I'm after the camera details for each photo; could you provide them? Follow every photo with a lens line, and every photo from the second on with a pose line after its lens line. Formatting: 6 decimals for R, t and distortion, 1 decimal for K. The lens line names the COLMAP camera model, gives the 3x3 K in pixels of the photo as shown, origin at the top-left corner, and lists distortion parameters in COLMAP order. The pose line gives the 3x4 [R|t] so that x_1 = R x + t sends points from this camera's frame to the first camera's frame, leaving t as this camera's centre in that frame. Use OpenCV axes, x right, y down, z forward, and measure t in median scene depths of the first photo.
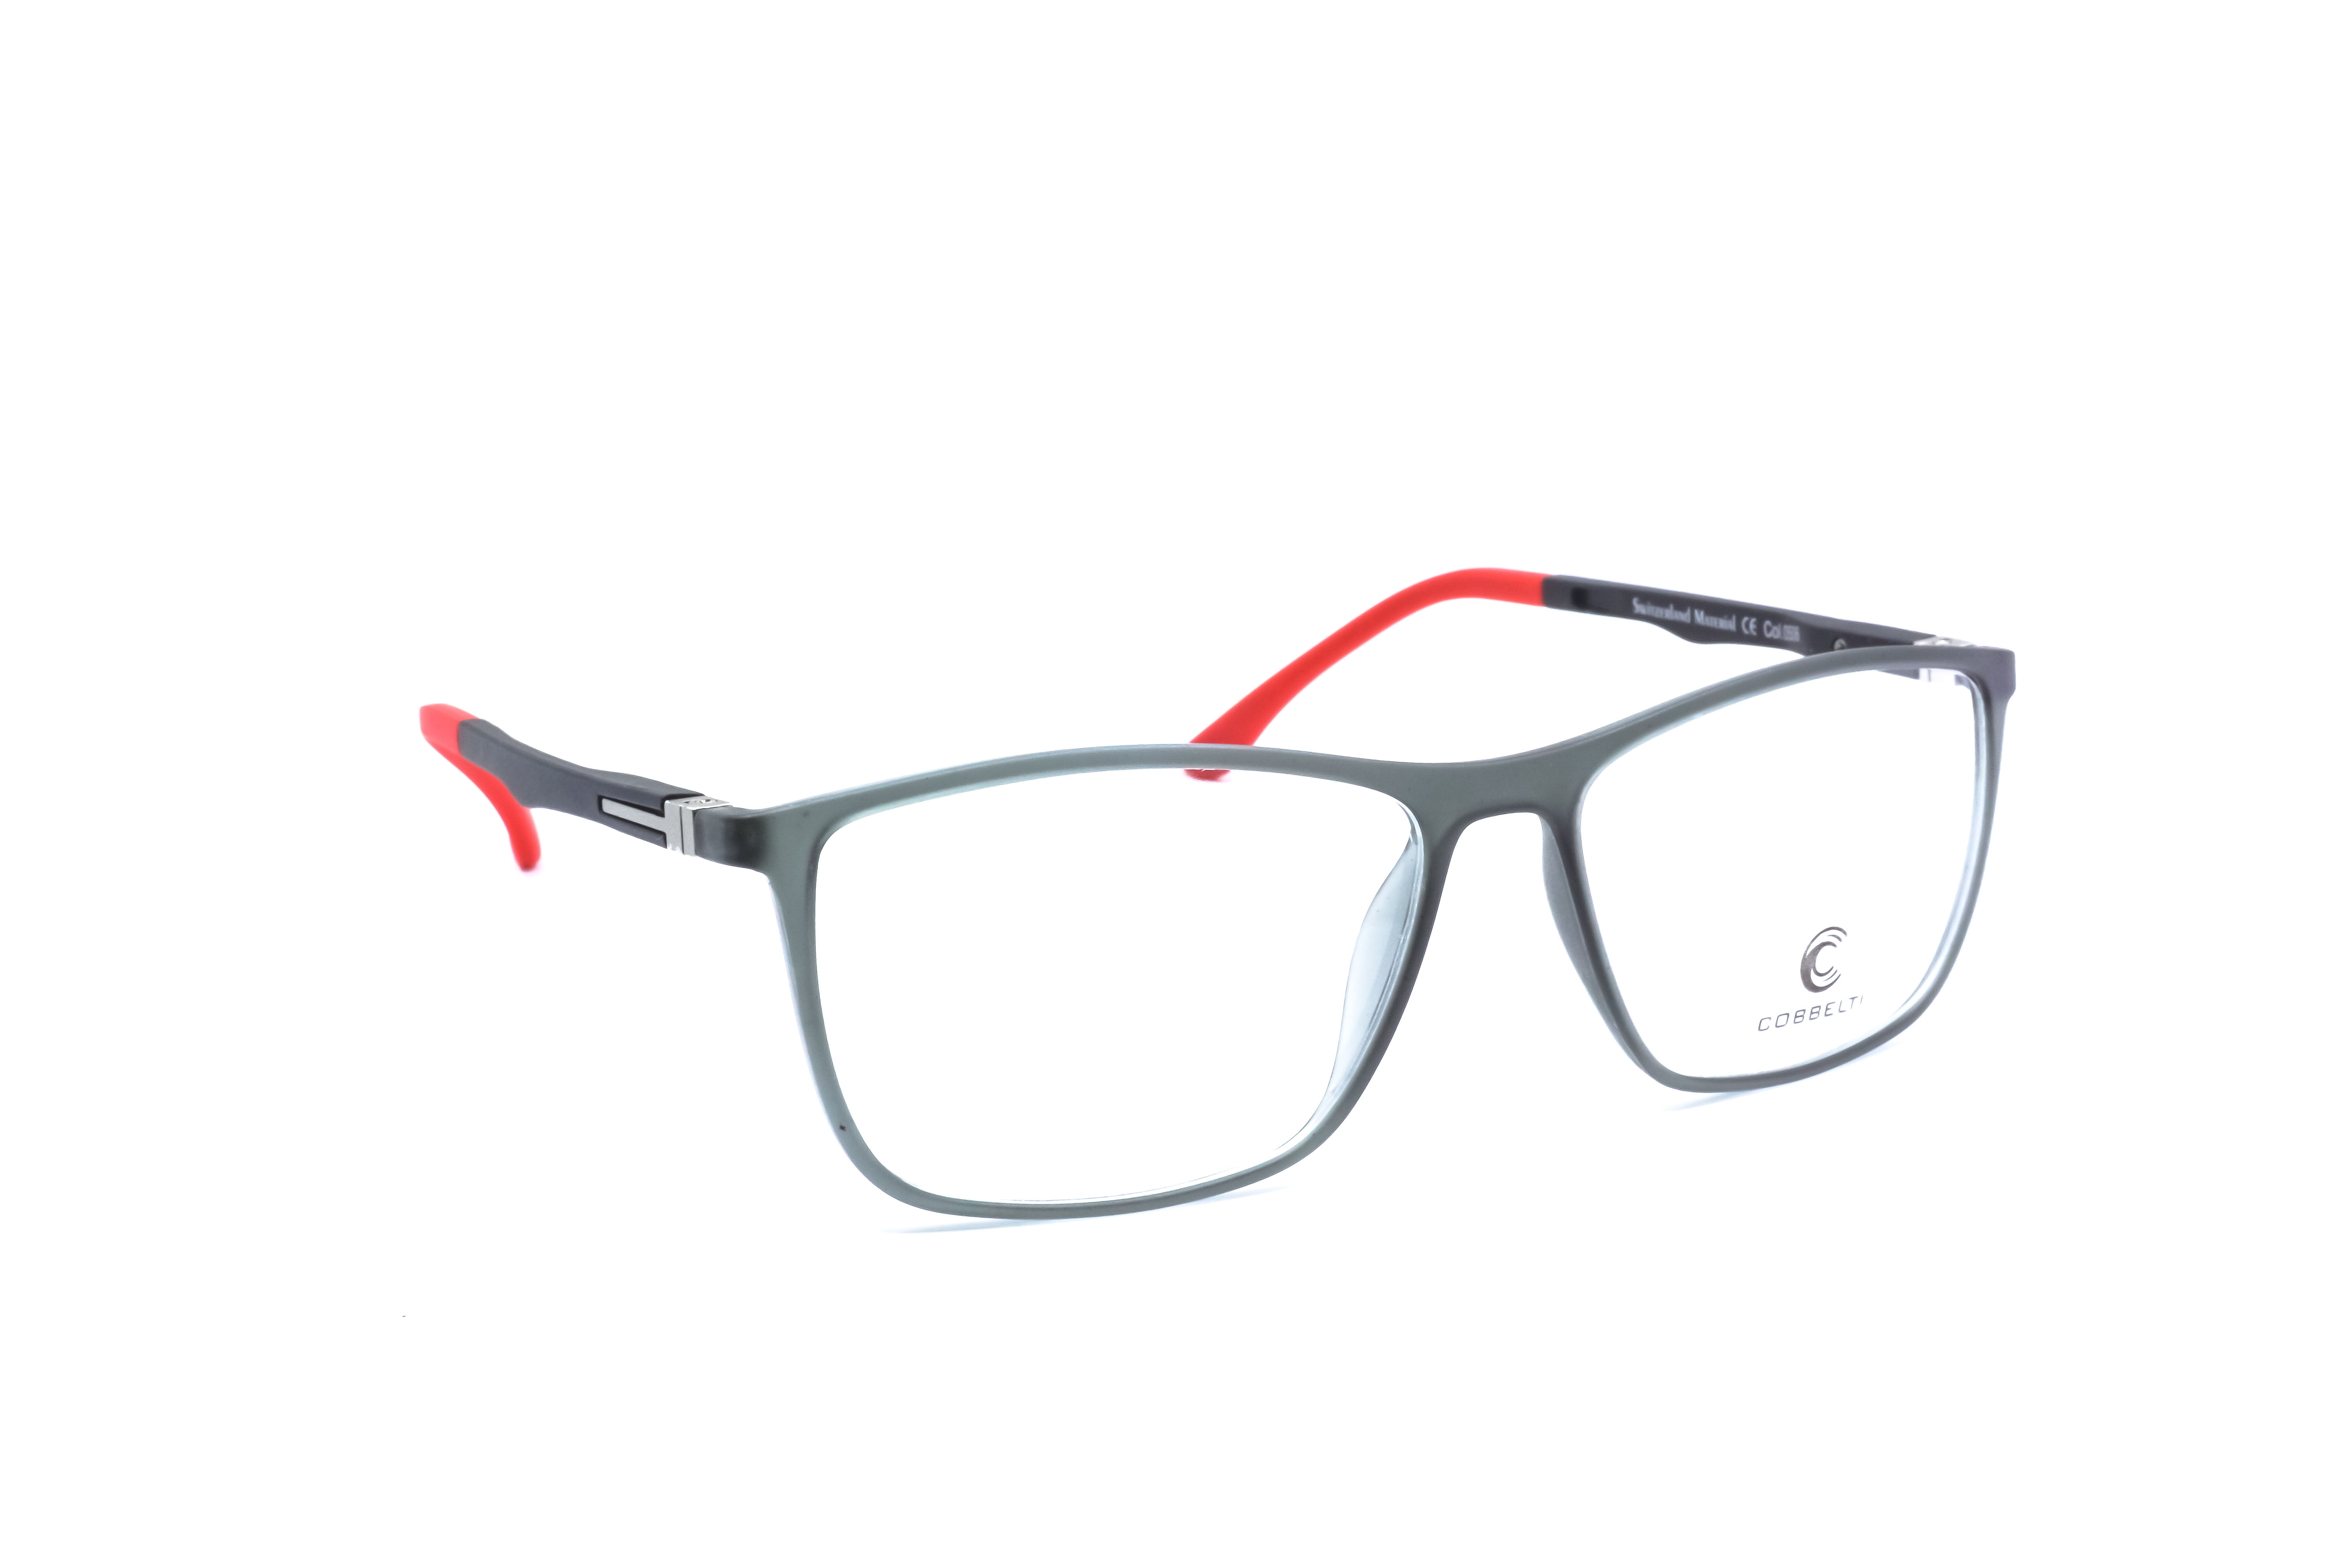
lens RADIAL K [[3366.1, 0, 1176.0], [0, 3366.1, 784.0], [0, 0, 1]] dist [-0.022341, 0.003220]
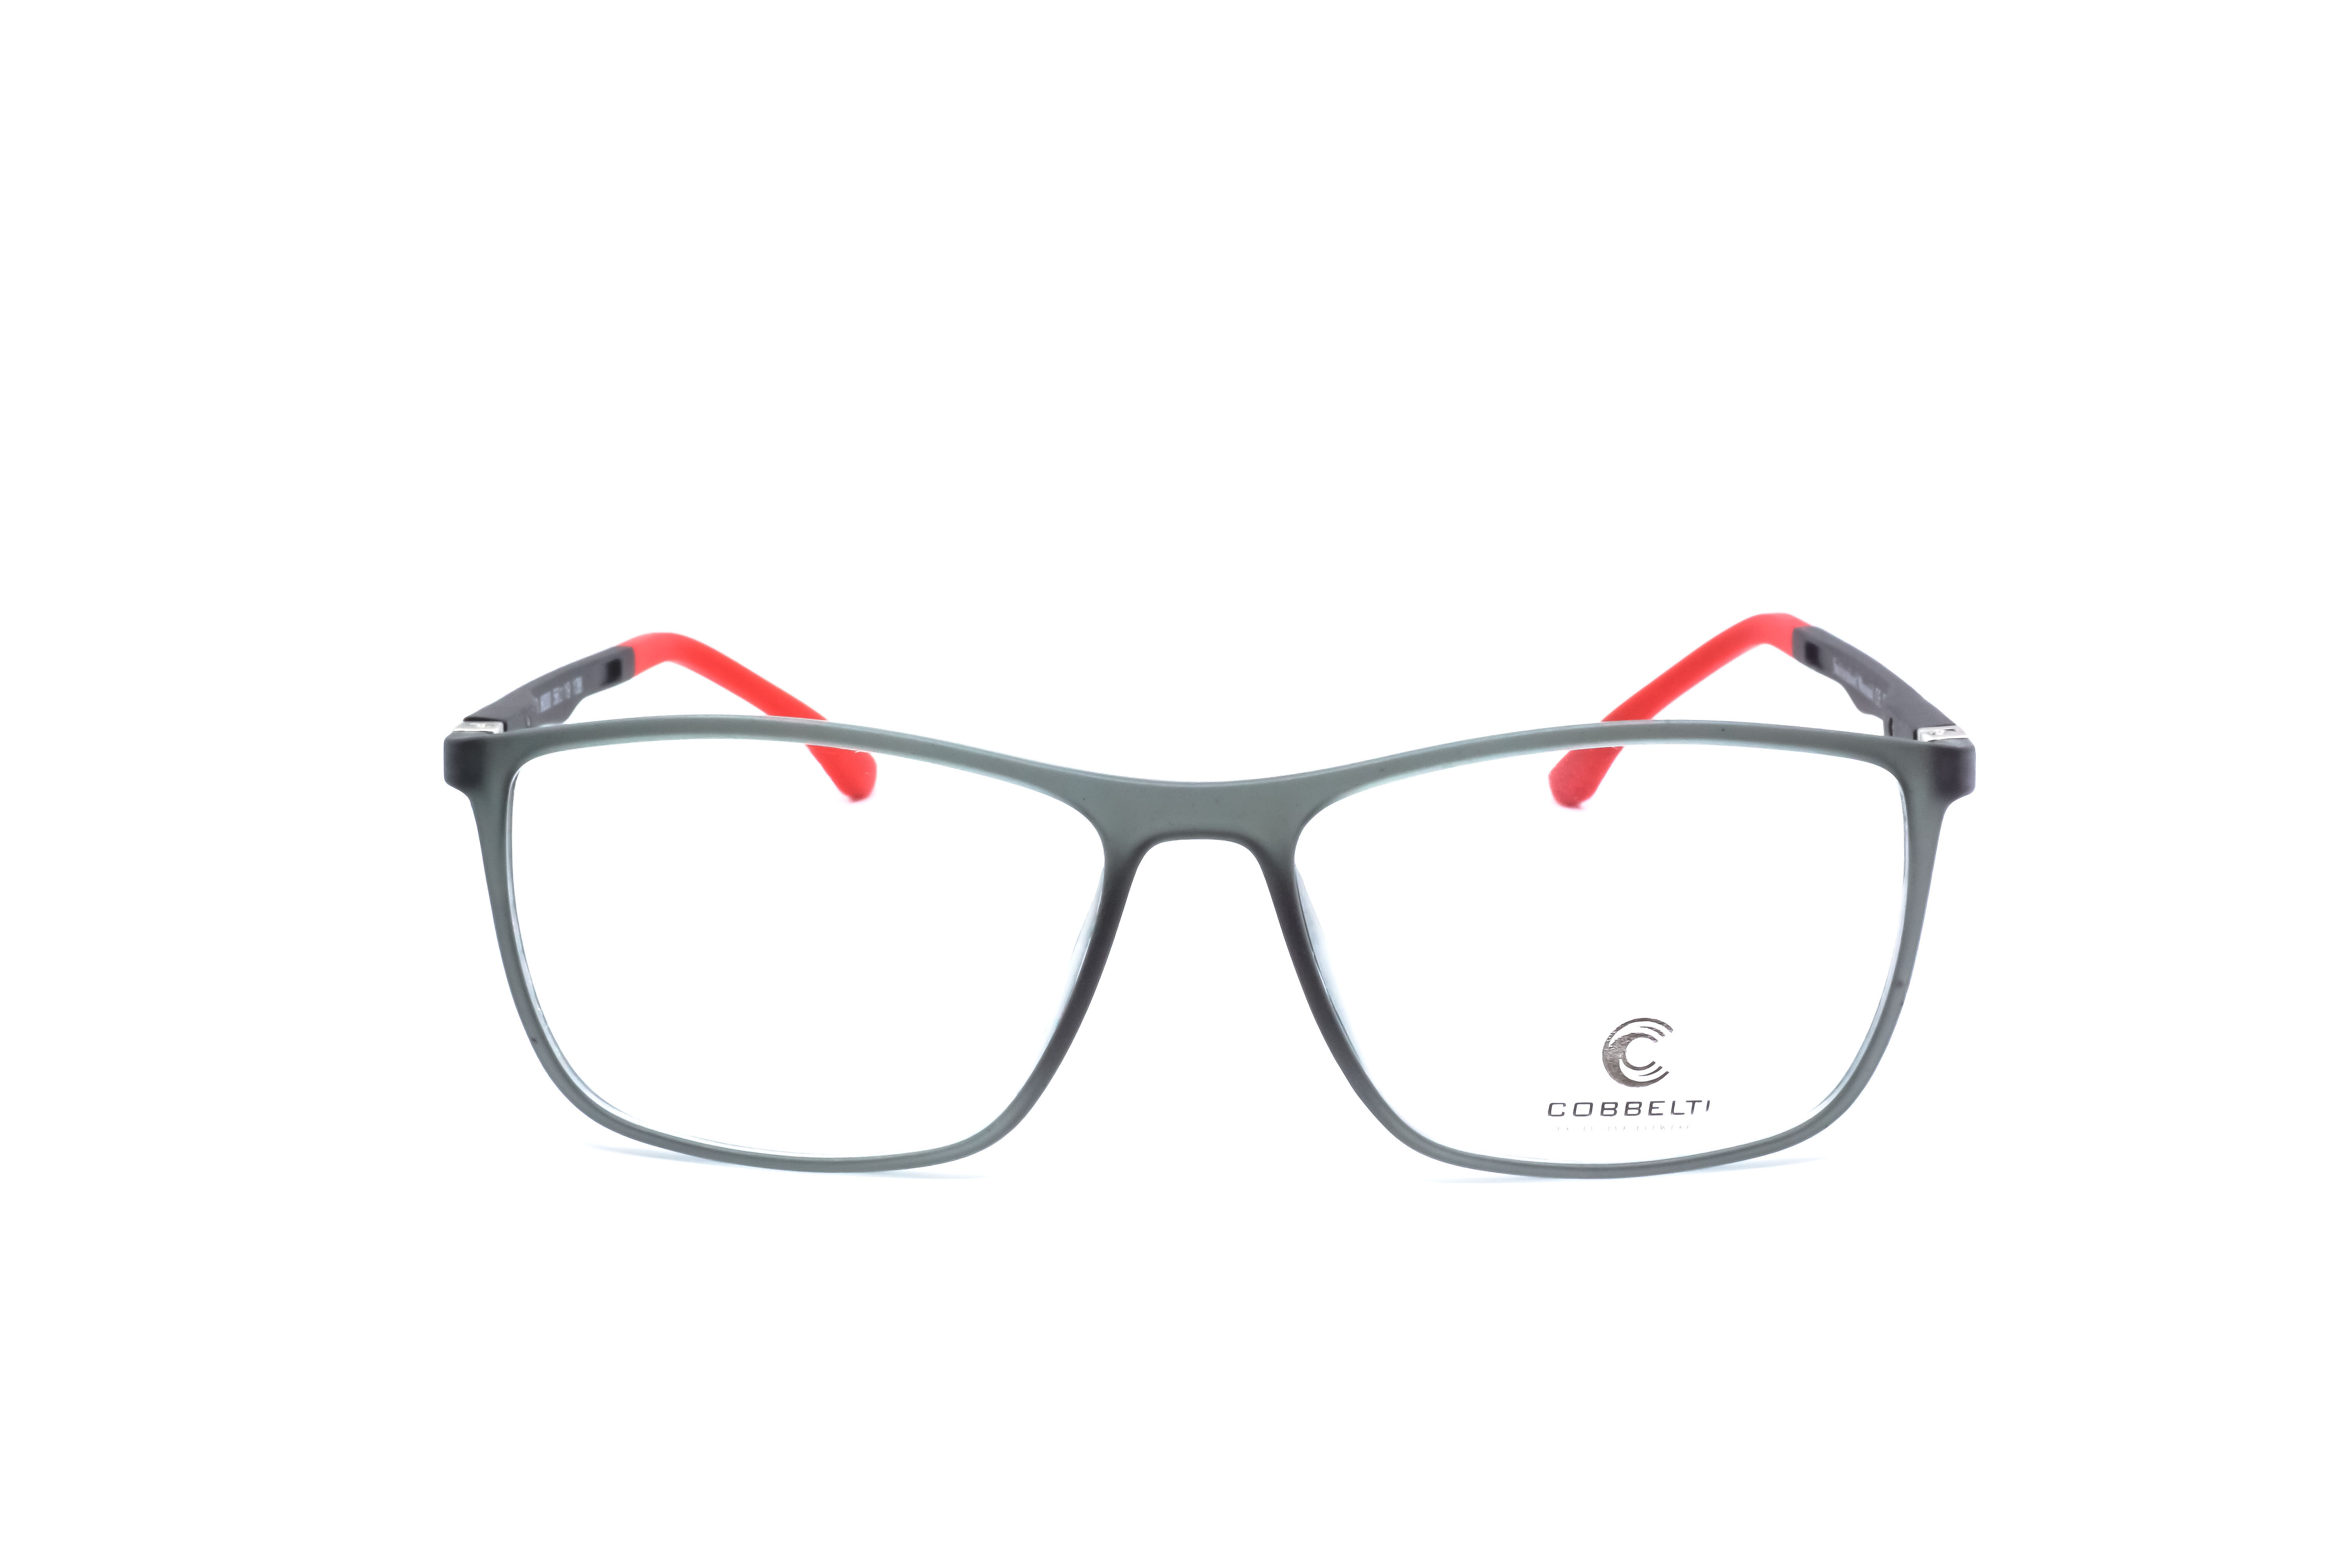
lens RADIAL K [[3366.1, 0, 1176.0], [0, 3366.1, 784.0], [0, 0, 1]] dist [-0.022341, 0.003220]
pose [[0.866446, 0.121582, -0.484240, 0.520770], [-0.119758, 0.992192, 0.034835, -0.037644], [0.484695, 0.027808, 0.874241, 0.131510]]
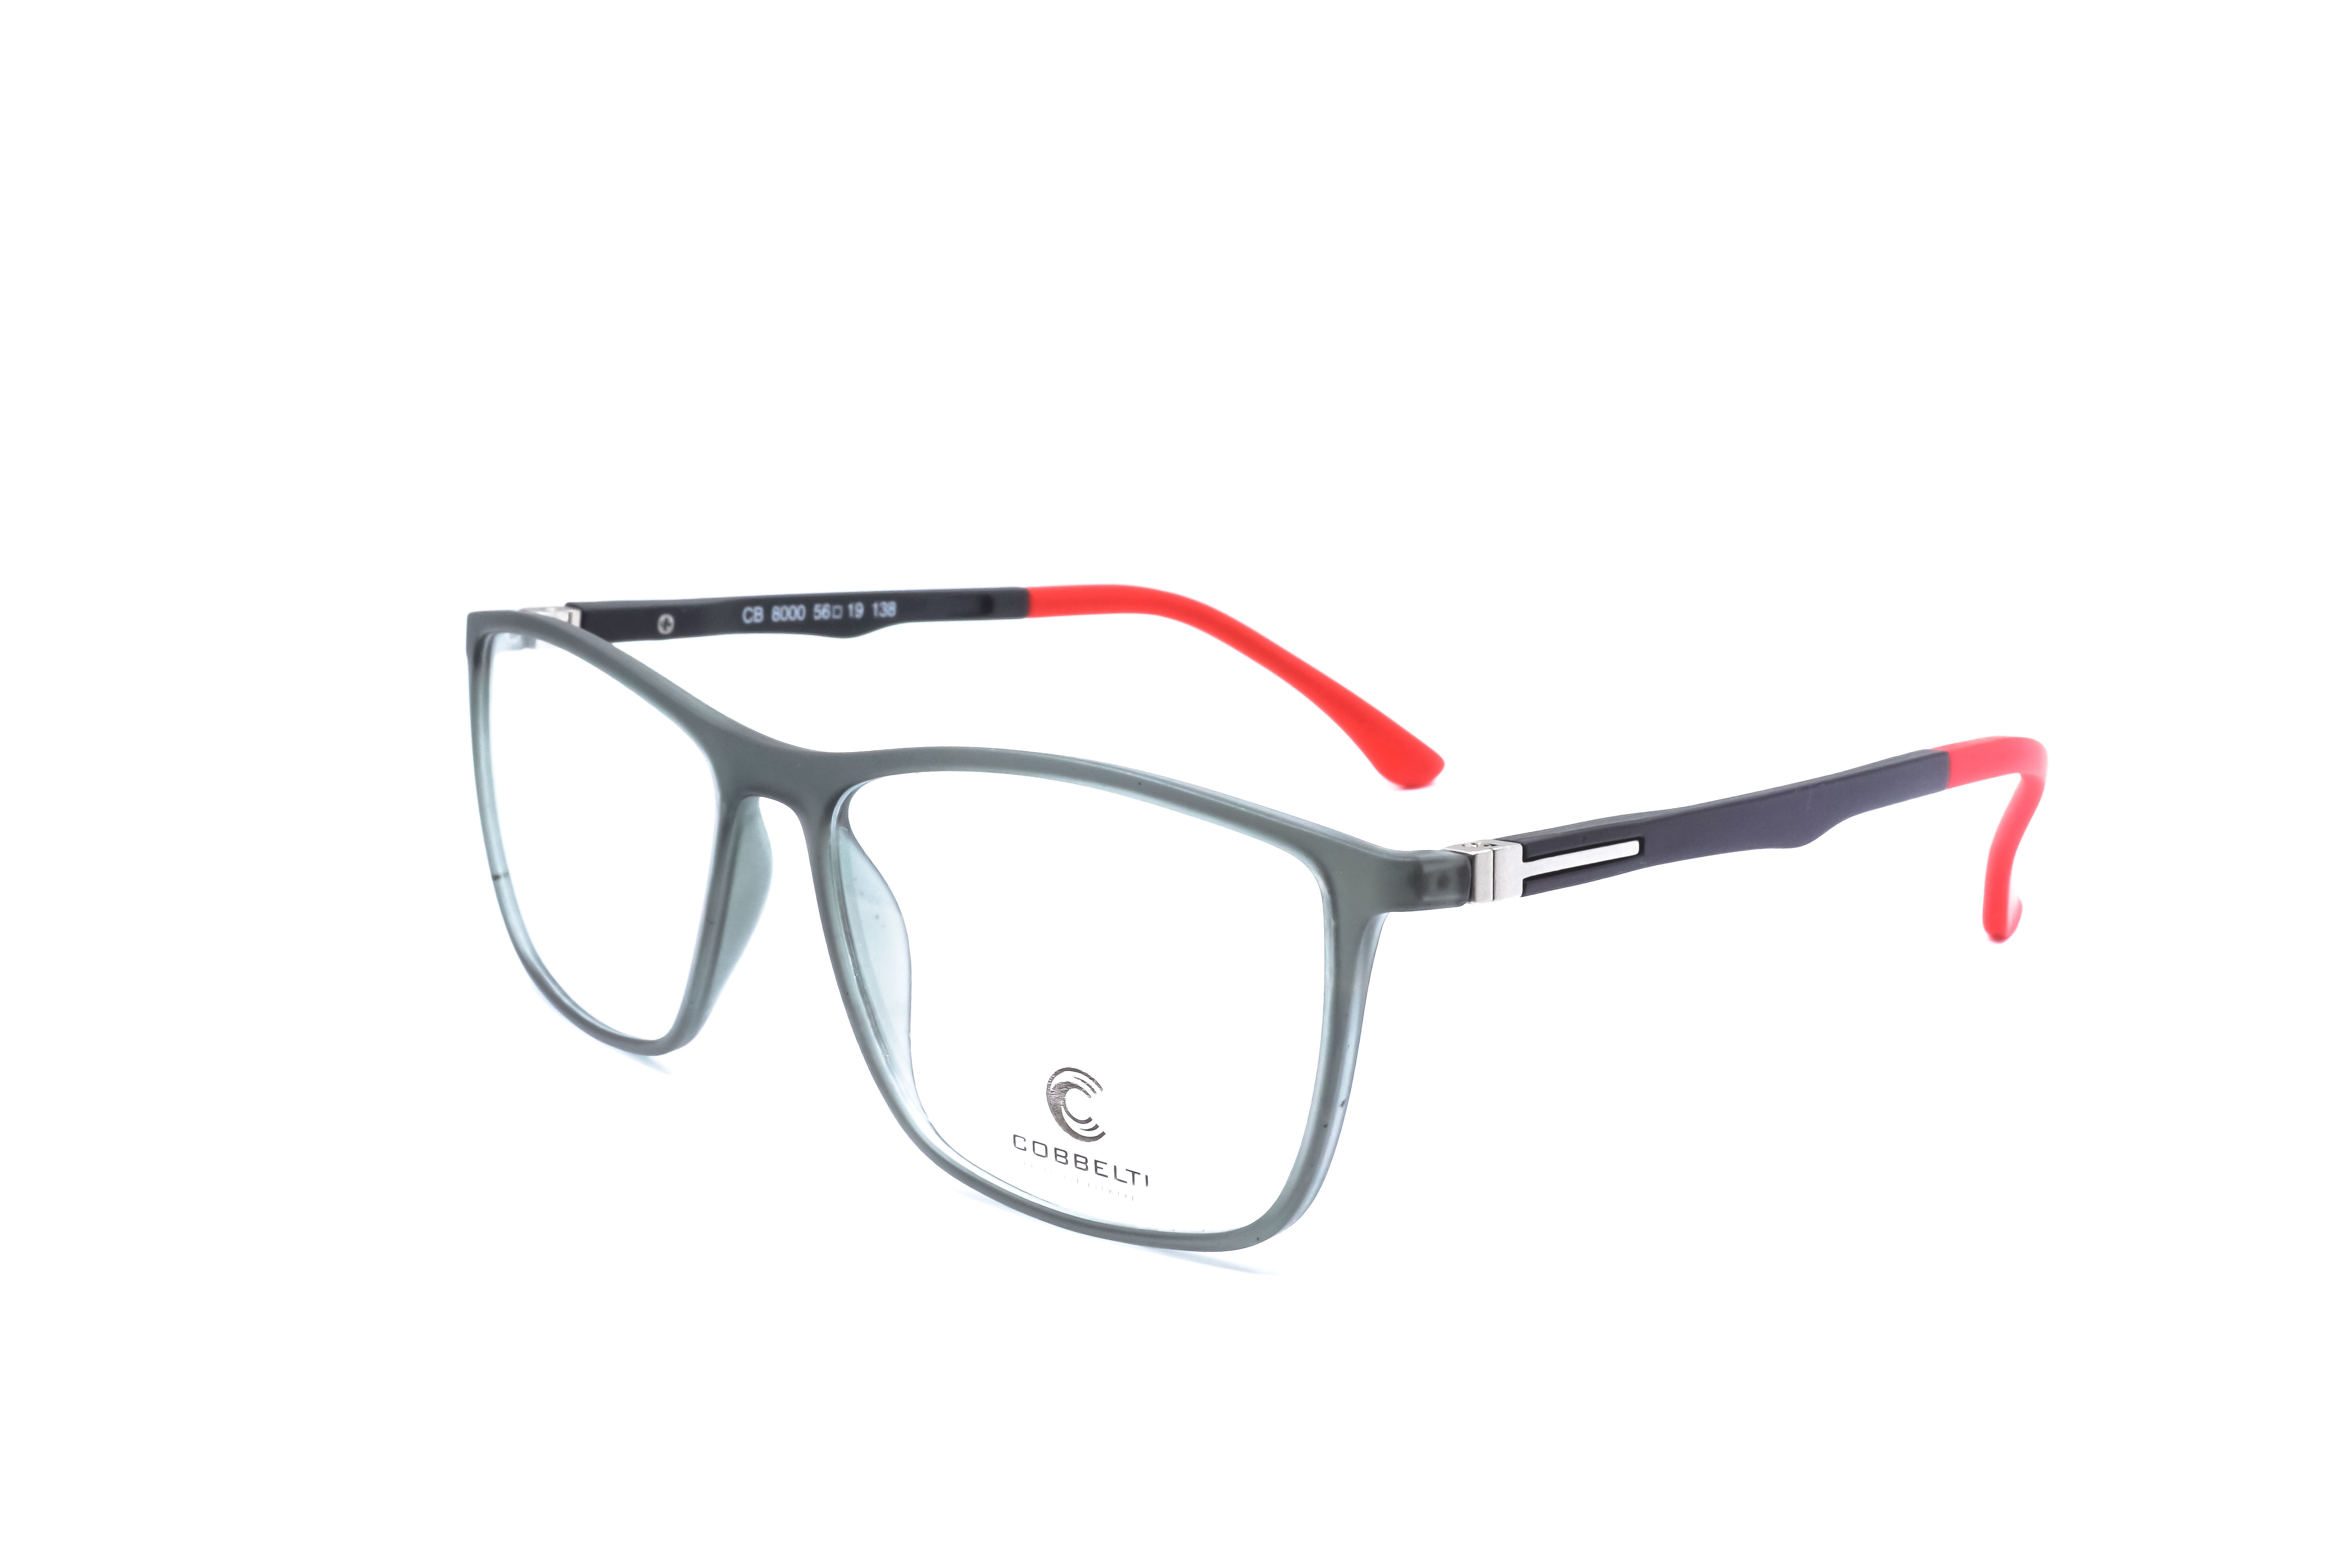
lens RADIAL K [[3366.1, 0, 1176.0], [0, 3366.1, 784.0], [0, 0, 1]] dist [-0.022341, 0.003220]
pose [[0.264951, 0.236239, -0.934876, 1.006268], [-0.231255, 0.956797, 0.176239, -0.189873], [0.936121, 0.169500, 0.308136, 0.739282]]
